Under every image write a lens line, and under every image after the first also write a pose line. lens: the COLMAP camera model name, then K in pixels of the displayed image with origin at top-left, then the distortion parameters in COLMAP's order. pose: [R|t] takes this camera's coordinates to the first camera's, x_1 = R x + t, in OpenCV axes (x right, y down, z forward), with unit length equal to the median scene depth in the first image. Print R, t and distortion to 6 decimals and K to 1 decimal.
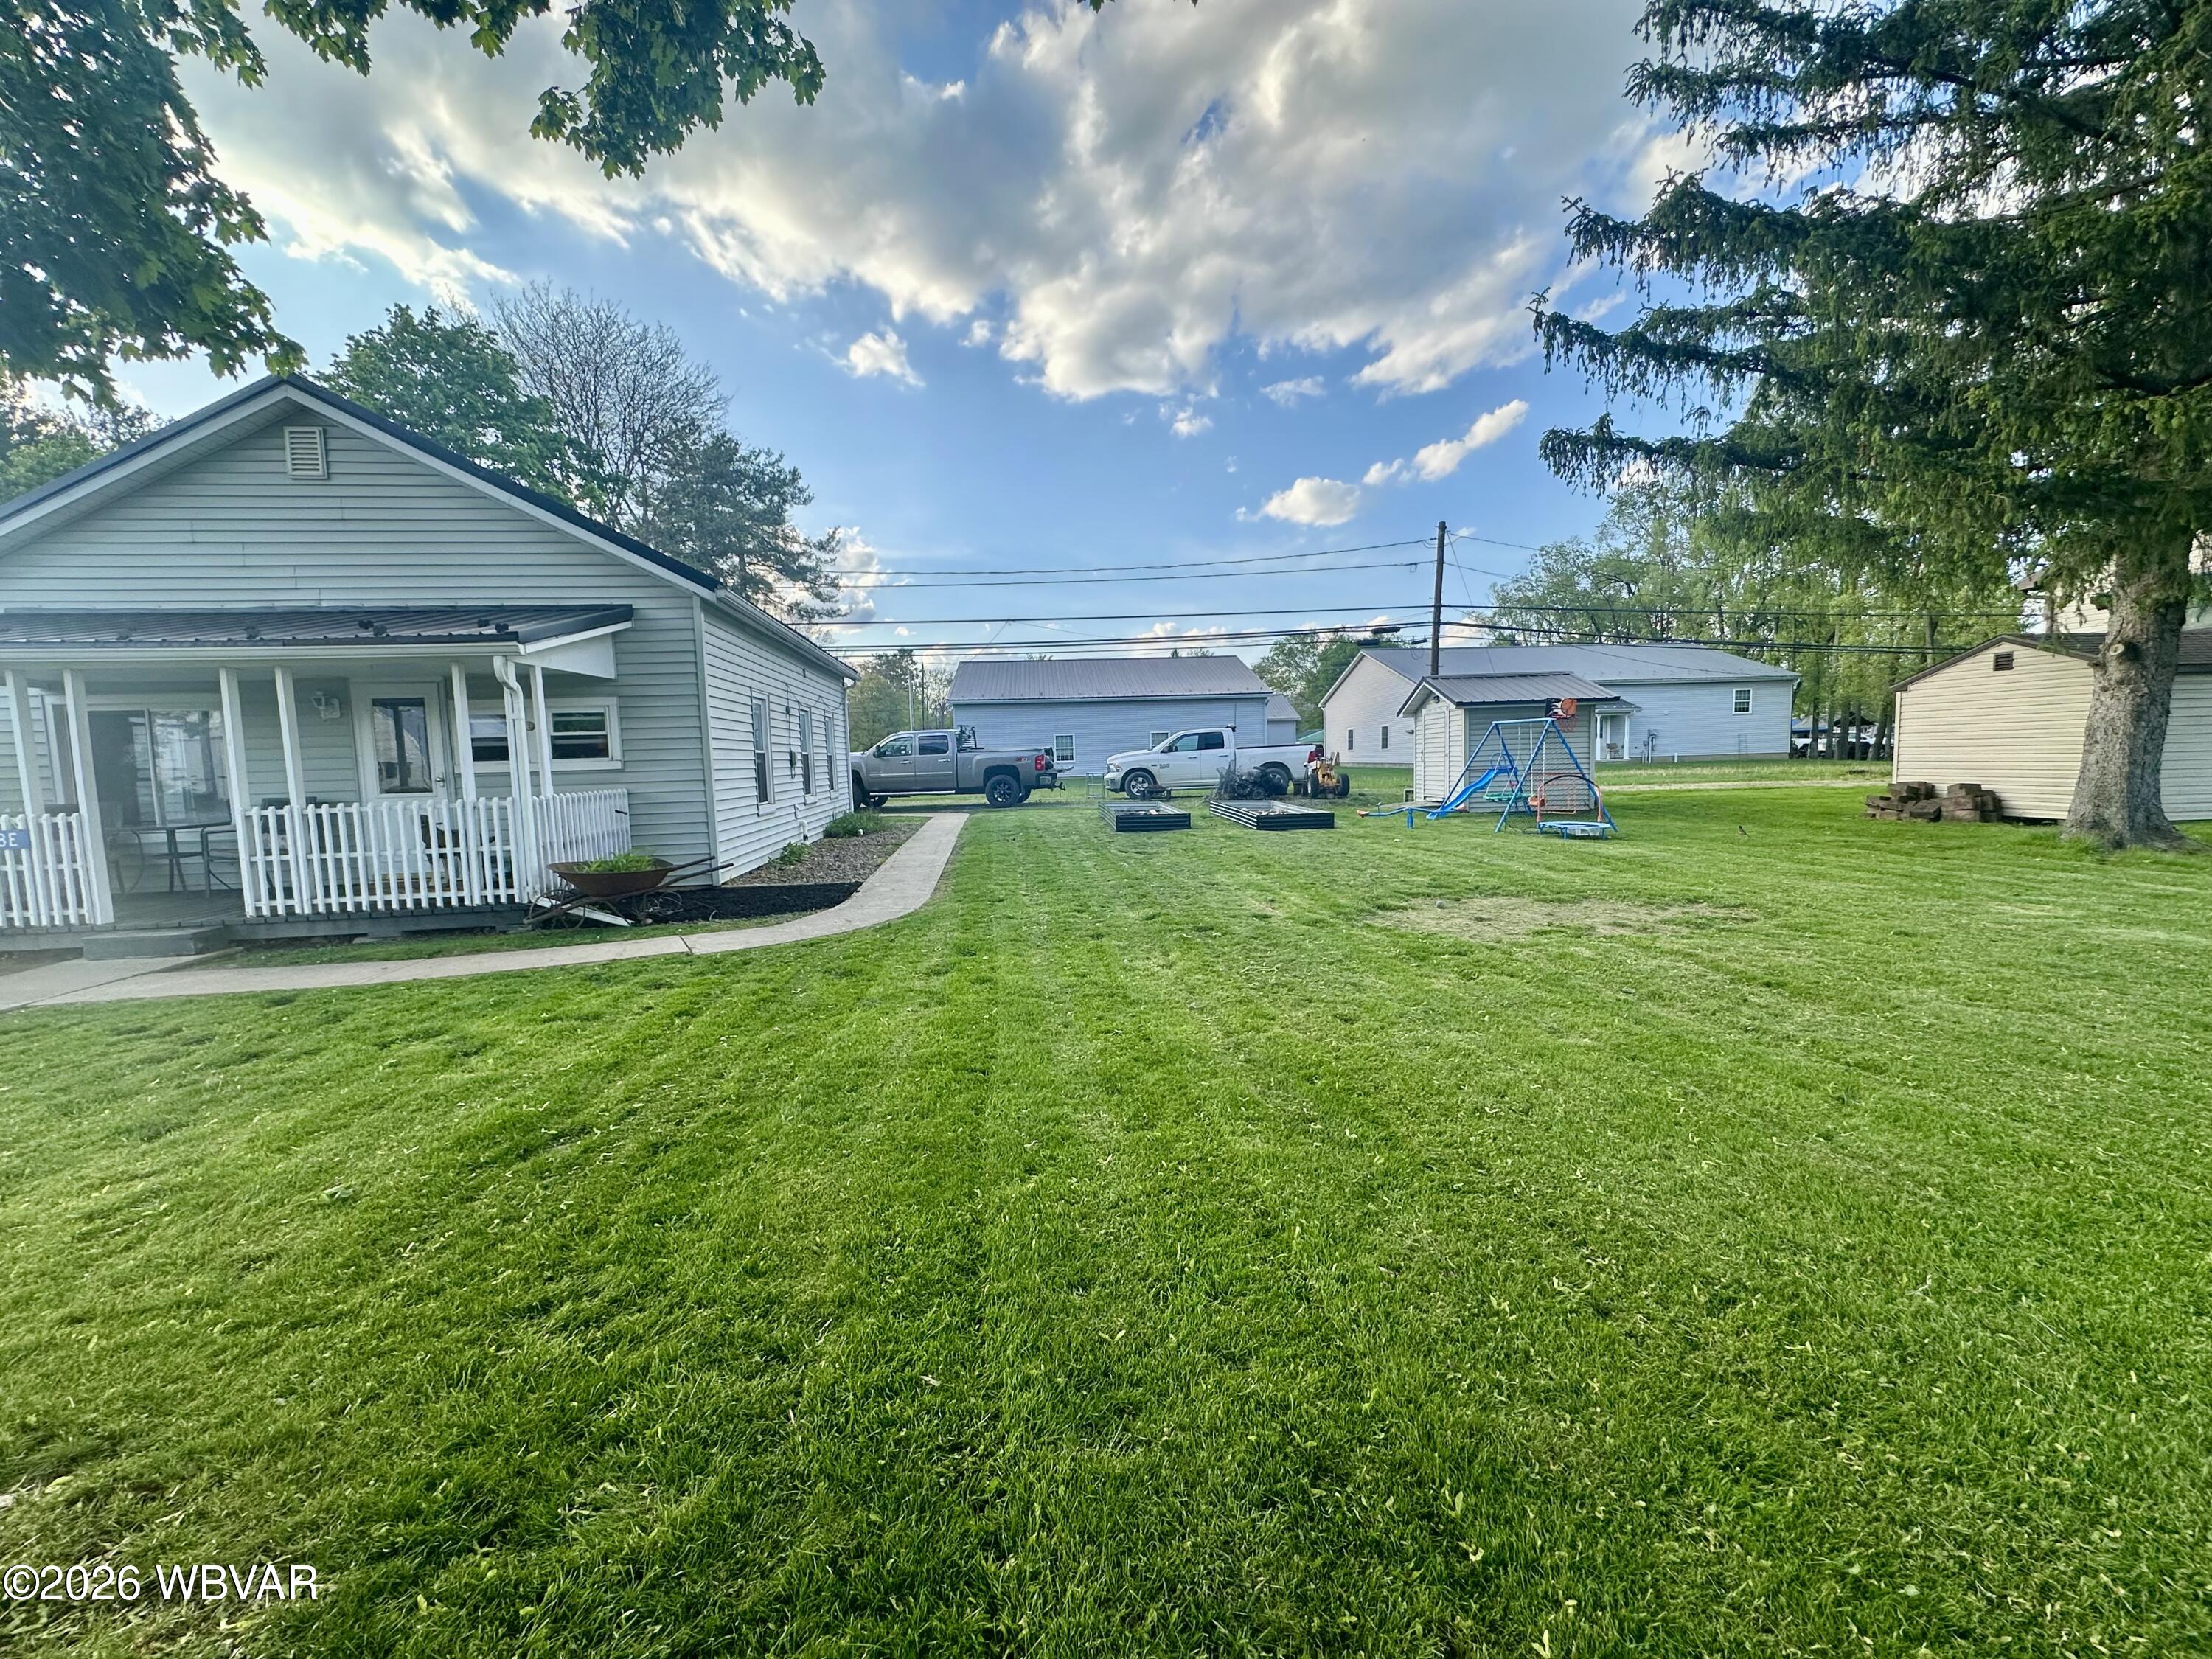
lens RADIAL K [[884.7, 0, 1106.0], [0, 884.7, 829.5], [0, 0, 1]] dist [0.000676, -0.000769]
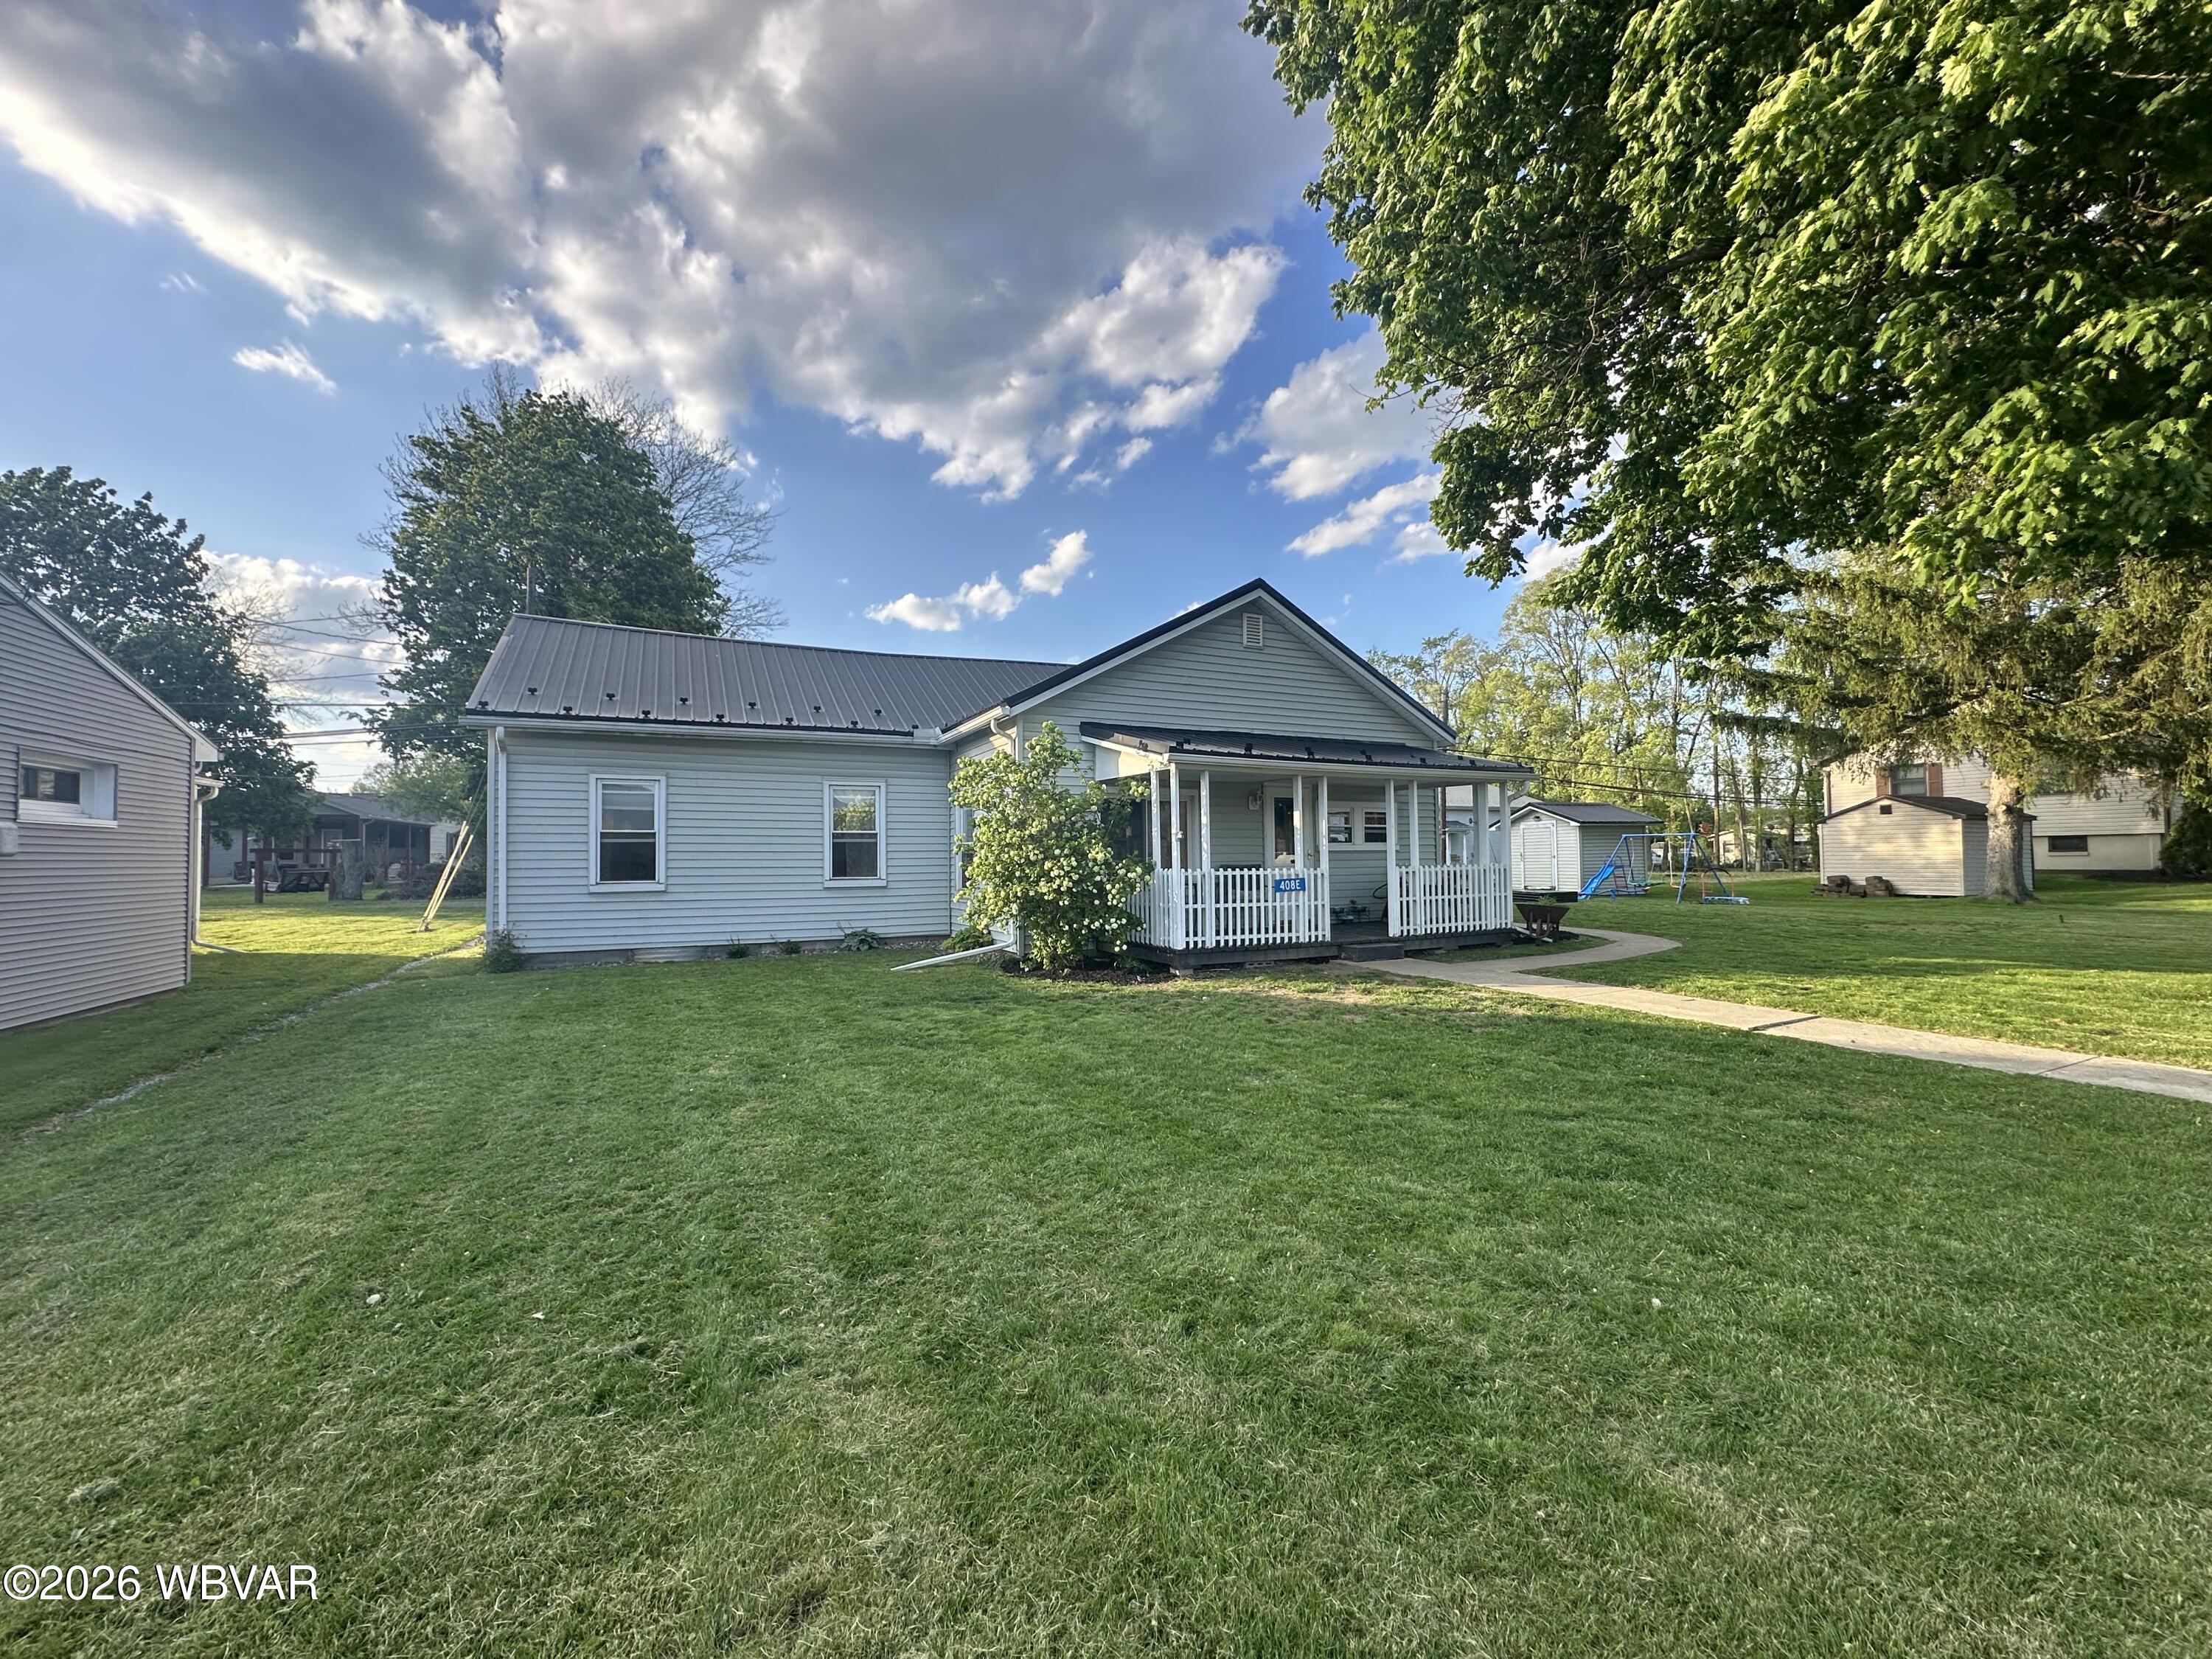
lens RADIAL K [[884.7, 0, 1106.0], [0, 884.7, 829.5], [0, 0, 1]] dist [0.000676, -0.000769]
pose [[0.950385, 0.034670, 0.309139, -1.515167], [-0.002370, 0.994548, -0.104251, 0.057361], [-0.311068, 0.098346, 0.945286, -0.283606]]
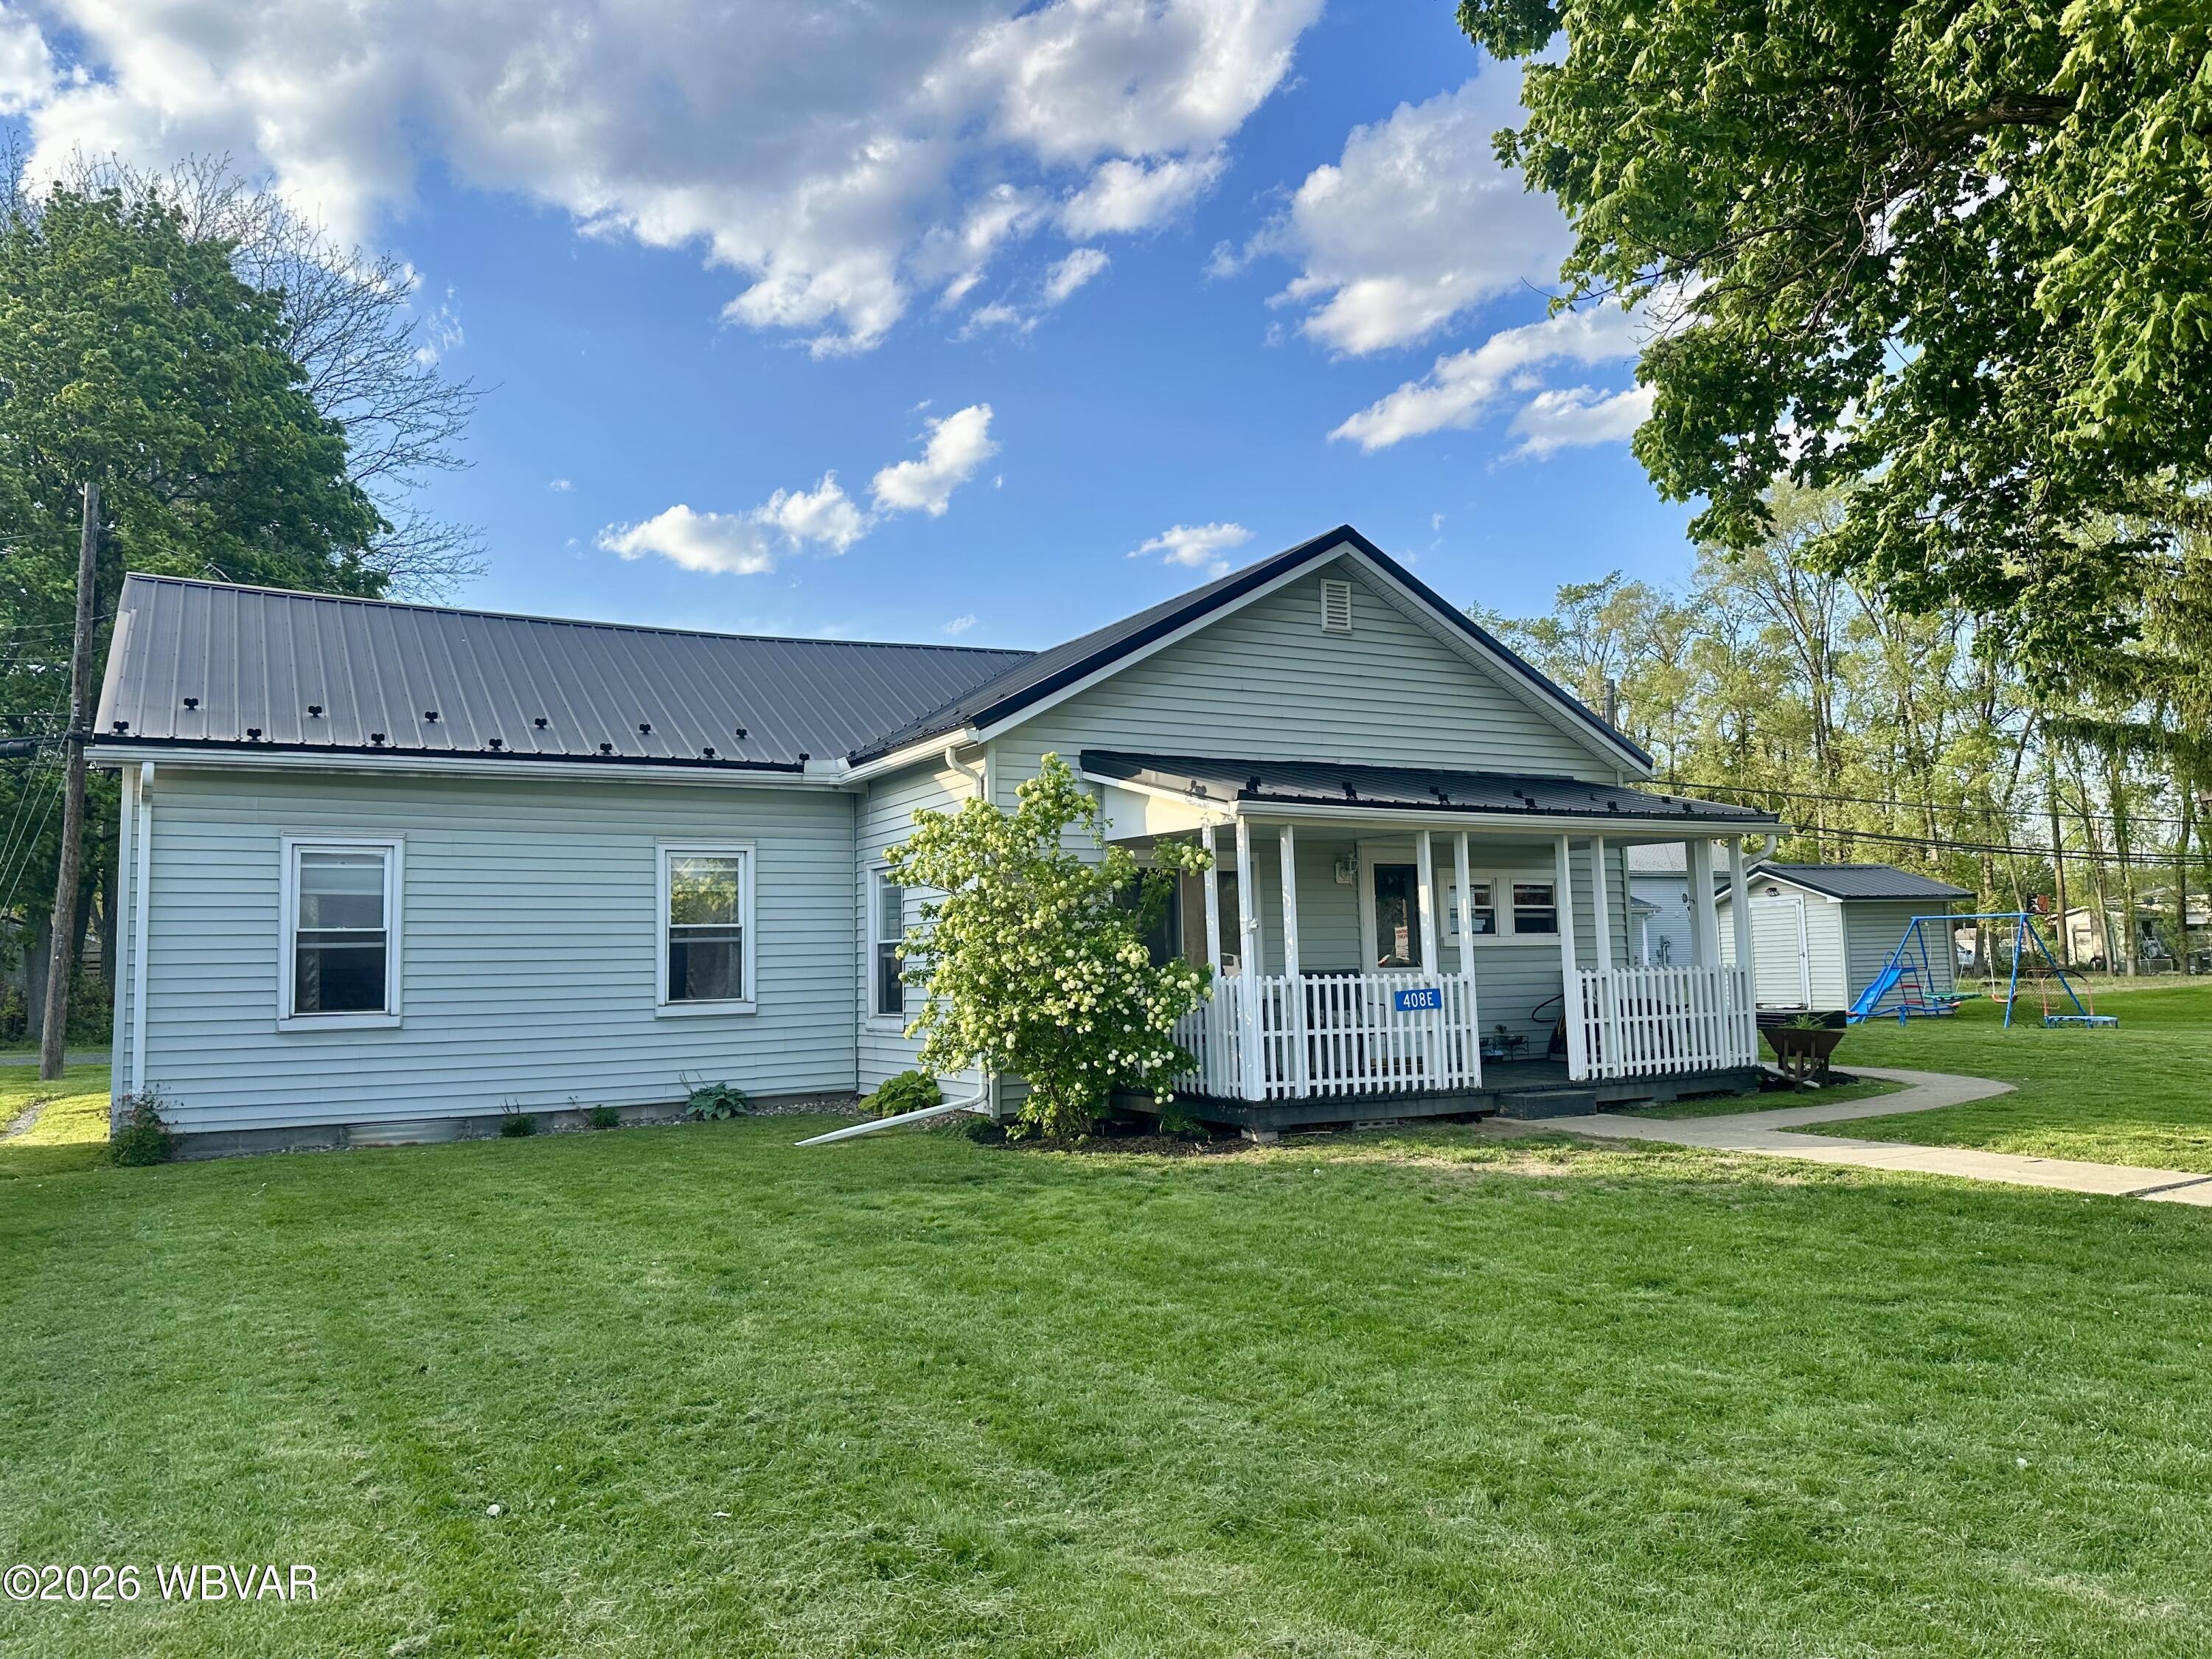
lens RADIAL K [[1525.7, 0, 1106.0], [0, 1525.7, 829.5], [0, 0, 1]] dist [0.043130, -0.042133]
pose [[0.934116, 0.044348, 0.354203, -1.637793], [0.013737, 0.987052, -0.159812, 0.068307], [-0.356704, 0.154148, 0.921412, -0.375916]]
